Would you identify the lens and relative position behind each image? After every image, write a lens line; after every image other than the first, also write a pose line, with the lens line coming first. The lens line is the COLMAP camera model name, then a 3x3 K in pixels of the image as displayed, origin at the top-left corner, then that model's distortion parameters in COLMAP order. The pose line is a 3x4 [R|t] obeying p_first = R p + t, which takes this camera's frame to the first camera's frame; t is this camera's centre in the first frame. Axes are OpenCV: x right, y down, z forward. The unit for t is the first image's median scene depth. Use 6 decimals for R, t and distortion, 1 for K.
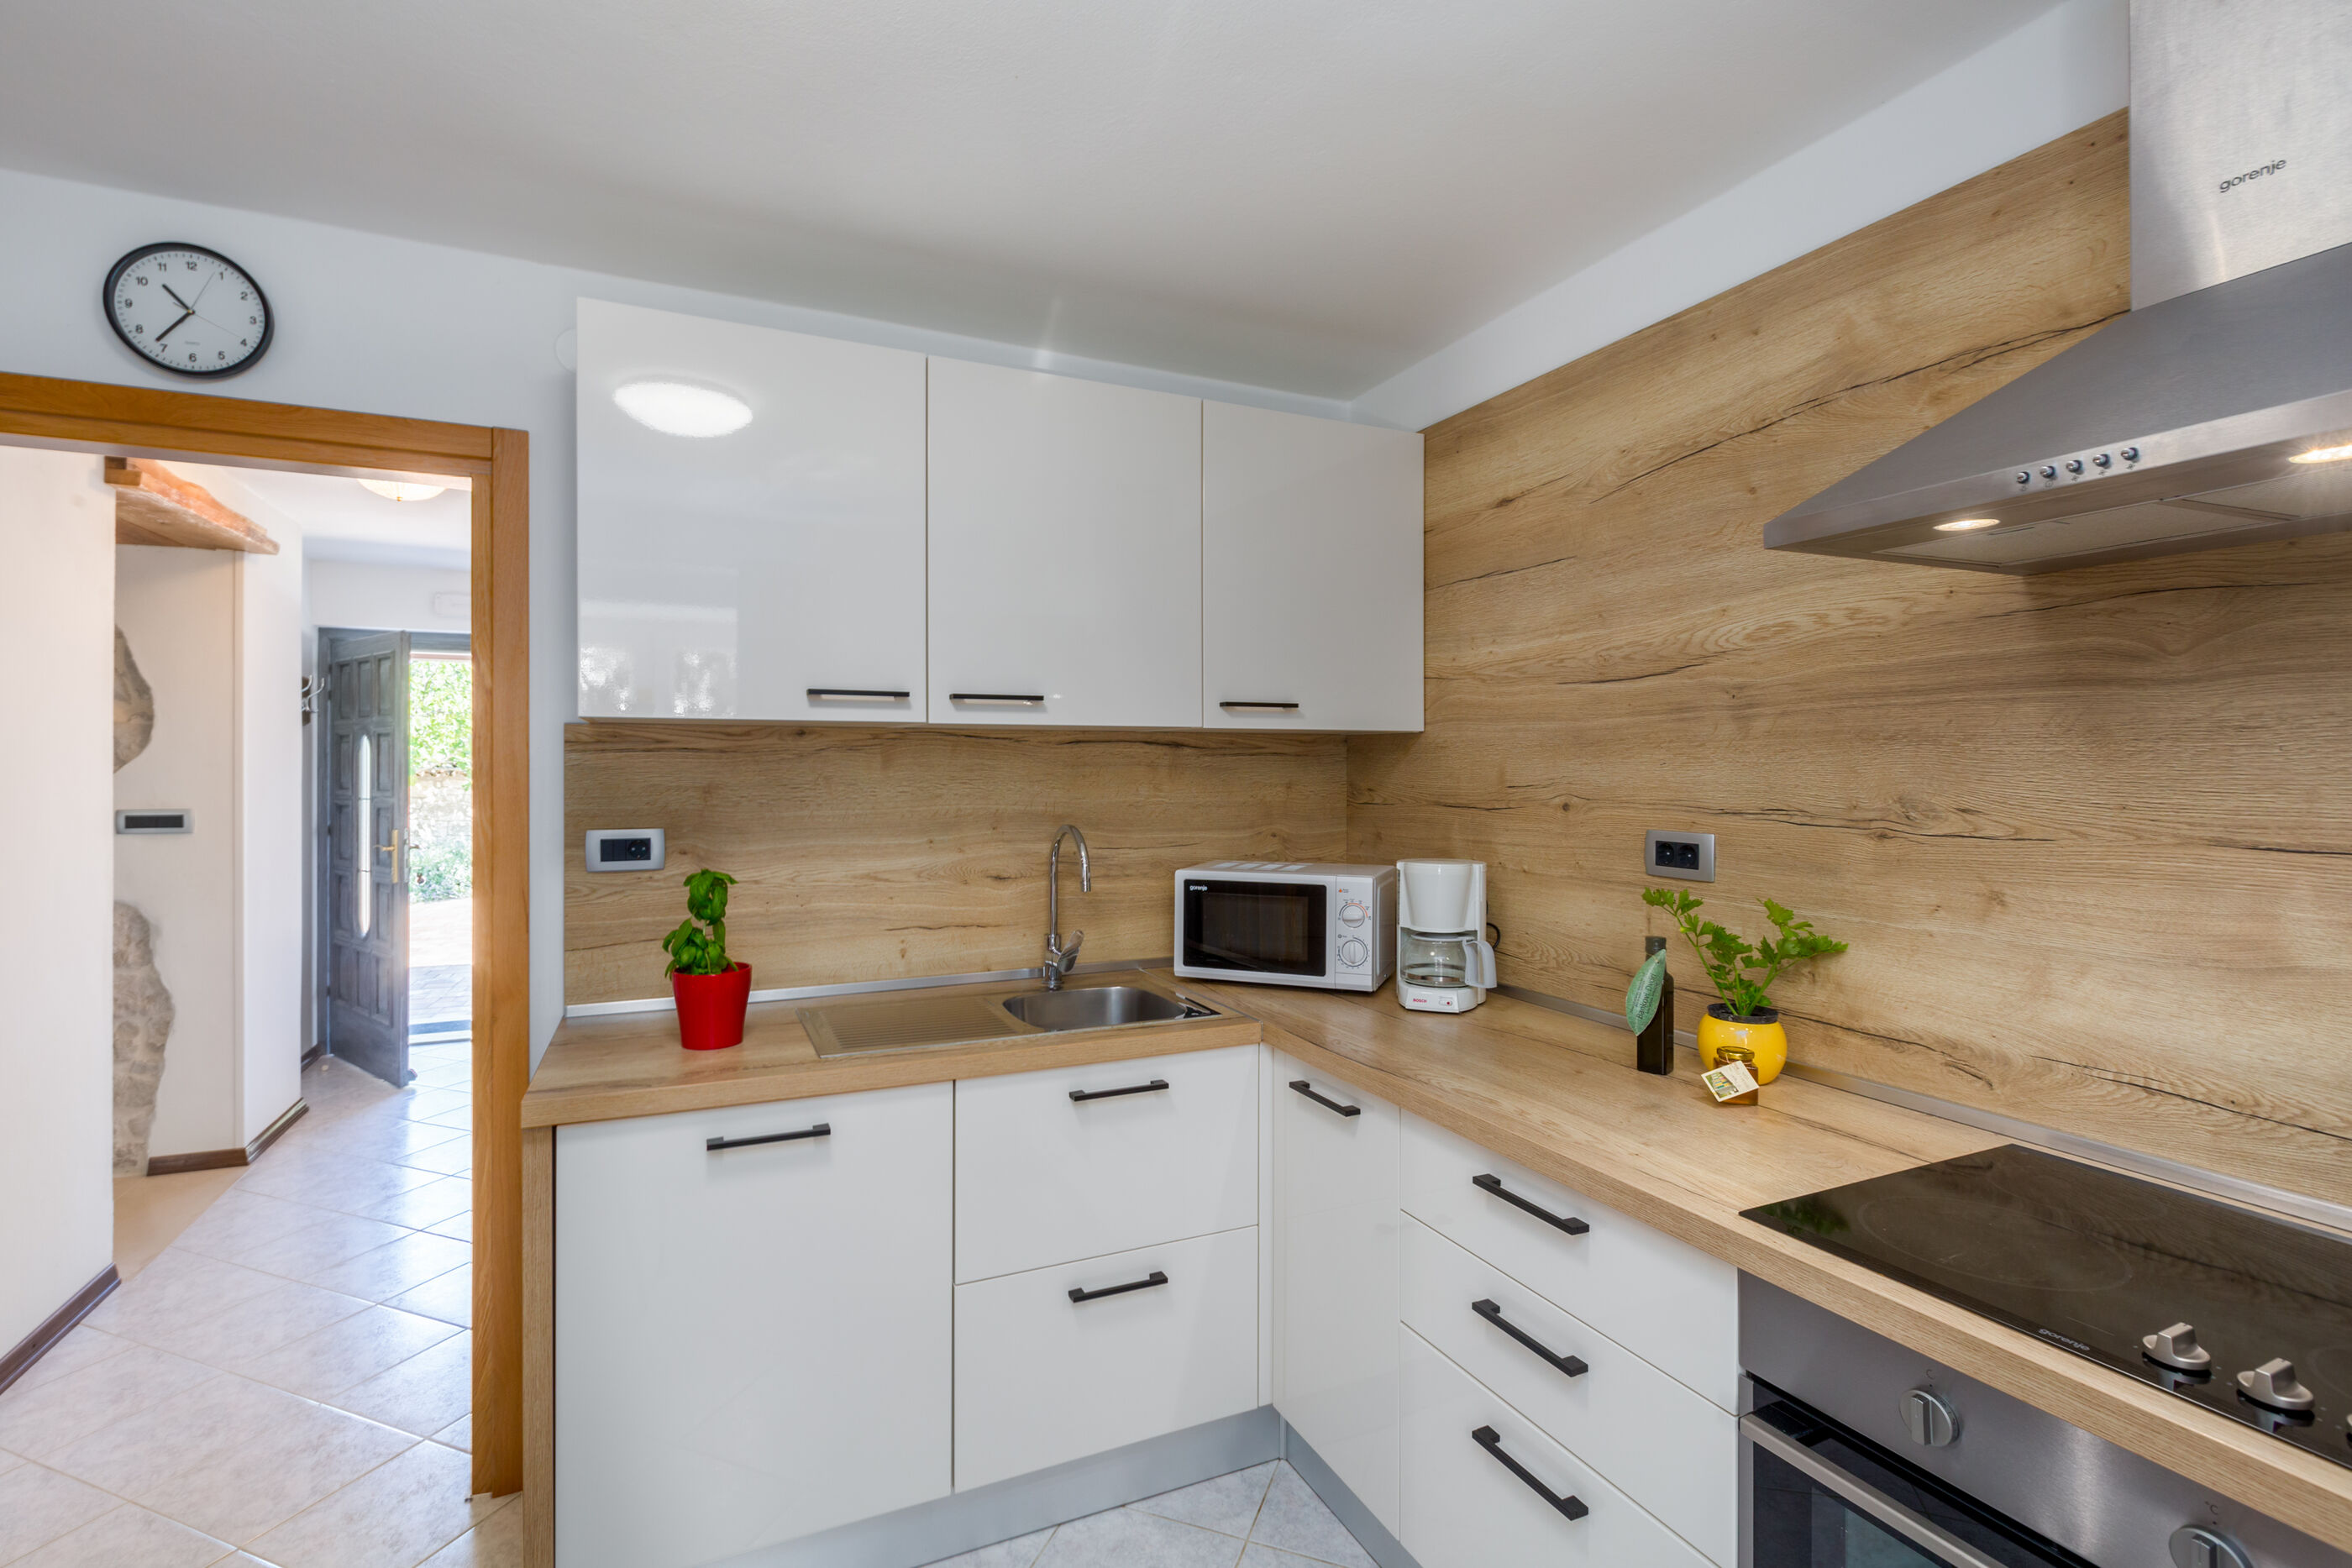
lens RADIAL K [[1054.5, 0, 1162.0], [0, 1054.5, 767.5], [0, 0, 1]] dist [0.000490, -0.000840]
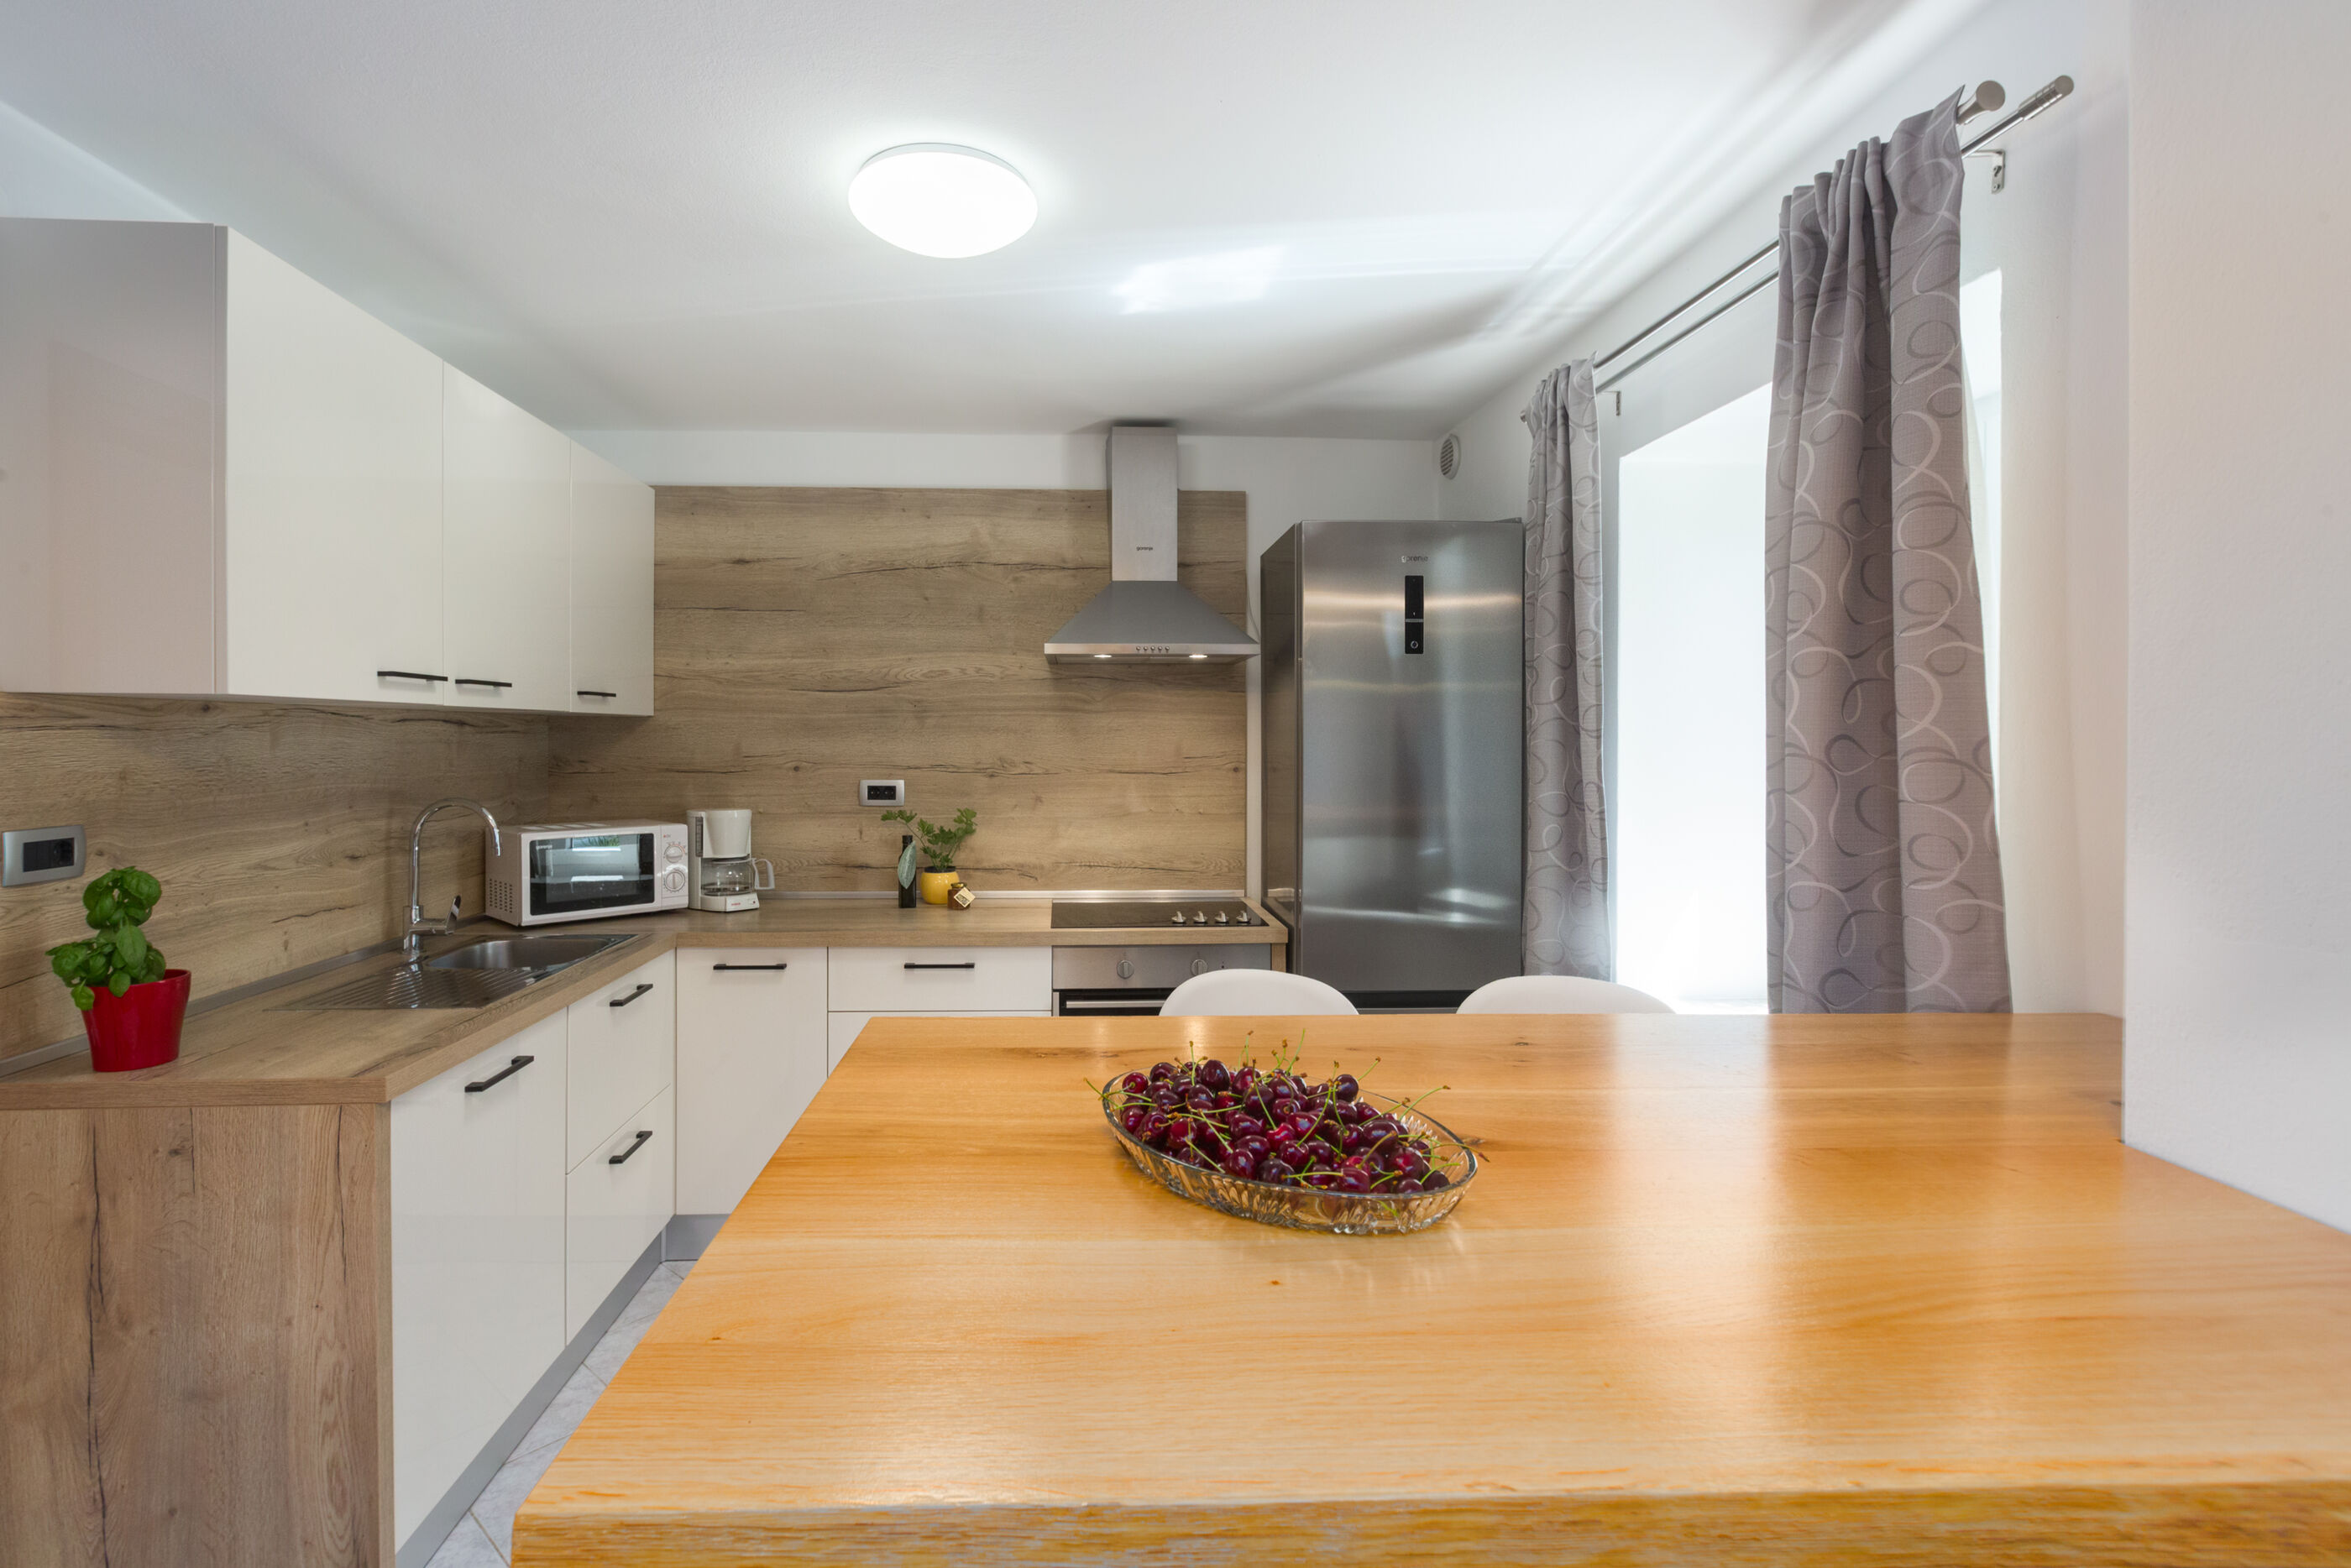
lens RADIAL K [[1091.6, 0, 1096.0], [0, 1091.6, 737.1], [0, 0, 1]] dist [0.000642, -0.000011]
pose [[0.382105, 0.000203, 0.924119, -0.929640], [-0.002325, 0.999997, 0.000742, -0.011480], [-0.924116, -0.002432, 0.382104, -0.033511]]
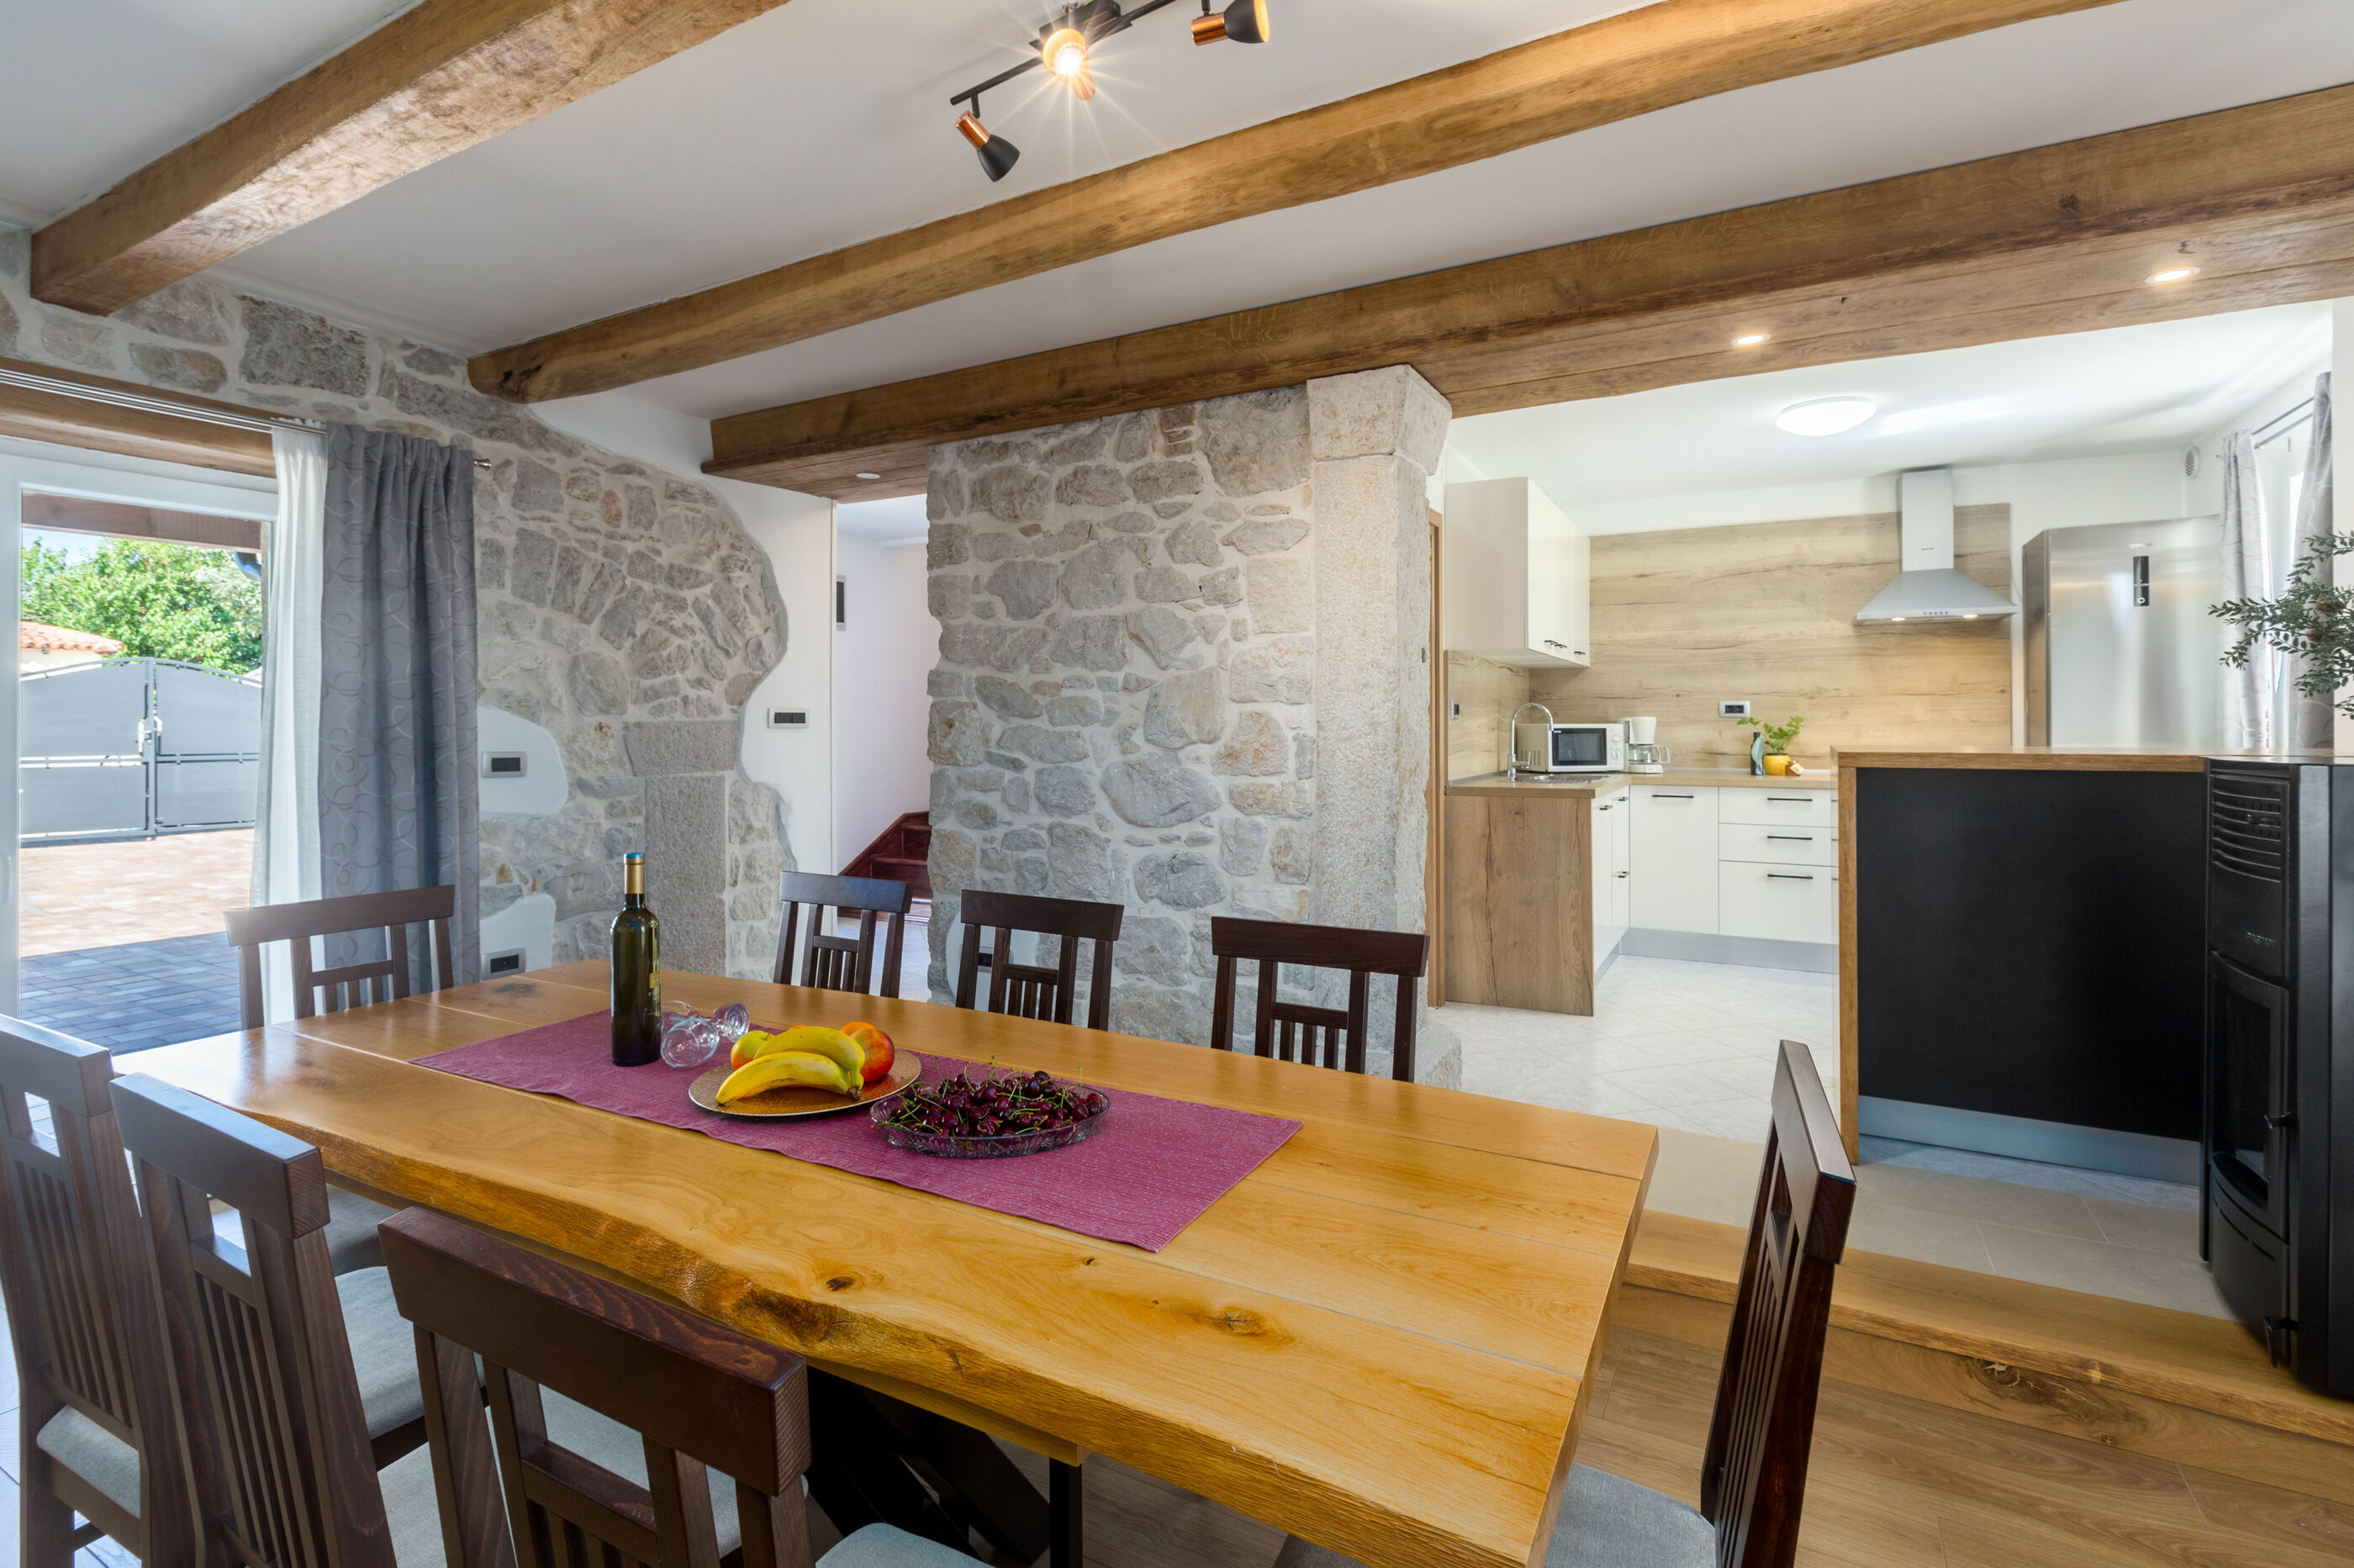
lens RADIAL K [[1098.6, 0, 1163.6], [0, 1098.6, 724.2], [0, 0, 1]] dist [0.002059, 0.000113]
pose [[0.803879, -0.004736, 0.594773, -2.266034], [0.004665, 0.999988, 0.001657, 0.097388], [-0.594774, 0.001443, 0.803892, -0.450625]]
